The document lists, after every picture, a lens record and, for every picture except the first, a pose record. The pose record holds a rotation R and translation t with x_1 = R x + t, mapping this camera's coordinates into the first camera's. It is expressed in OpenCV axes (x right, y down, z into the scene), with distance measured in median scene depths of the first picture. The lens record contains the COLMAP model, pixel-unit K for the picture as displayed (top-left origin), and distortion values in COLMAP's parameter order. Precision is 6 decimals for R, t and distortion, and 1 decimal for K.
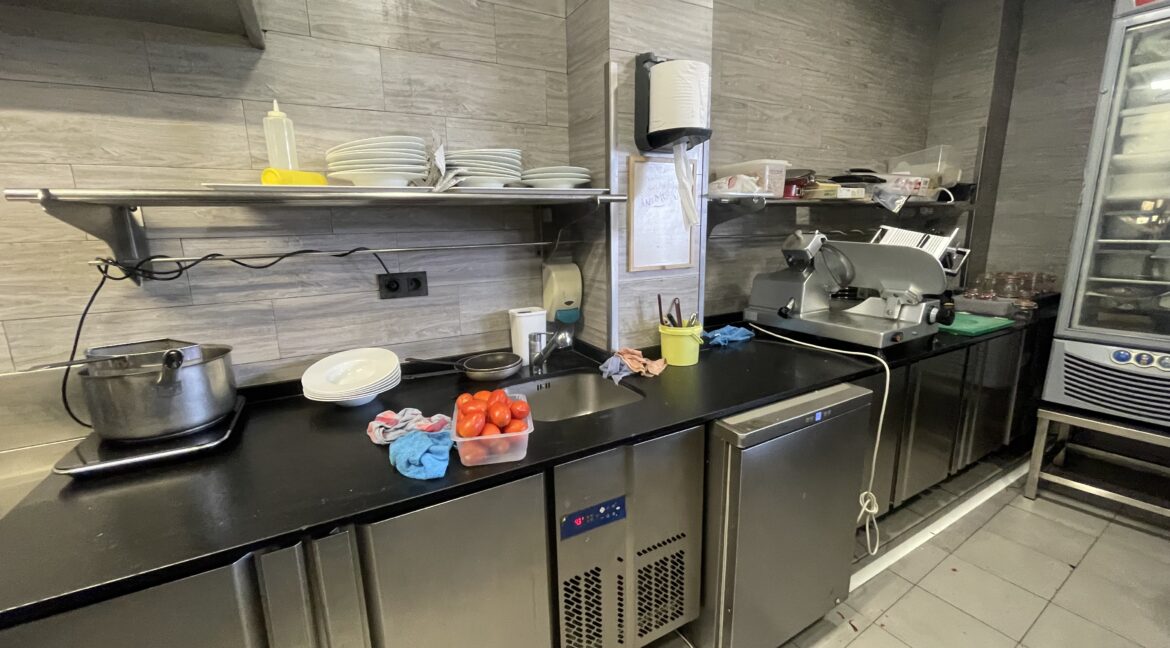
lens RADIAL K [[464.0, 0, 579.1], [0, 464.0, 323.4], [0, 0, 1]] dist [-0.000059, 0.000161]
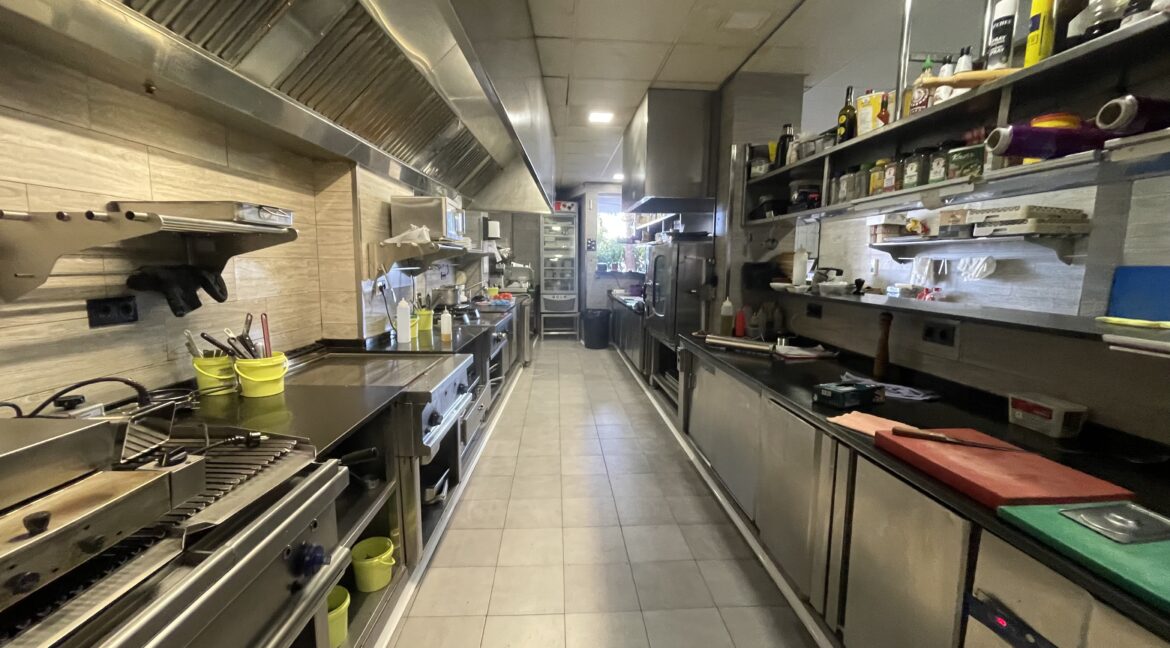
lens RADIAL K [[464.0, 0, 585.8], [0, 464.0, 324.6], [0, 0, 1]] dist [-0.000059, 0.000161]
pose [[0.459640, -0.096001, 0.882901, -2.131599], [0.162900, 0.986387, 0.022447, 0.252152], [-0.873038, 0.133507, 0.469022, -1.023092]]
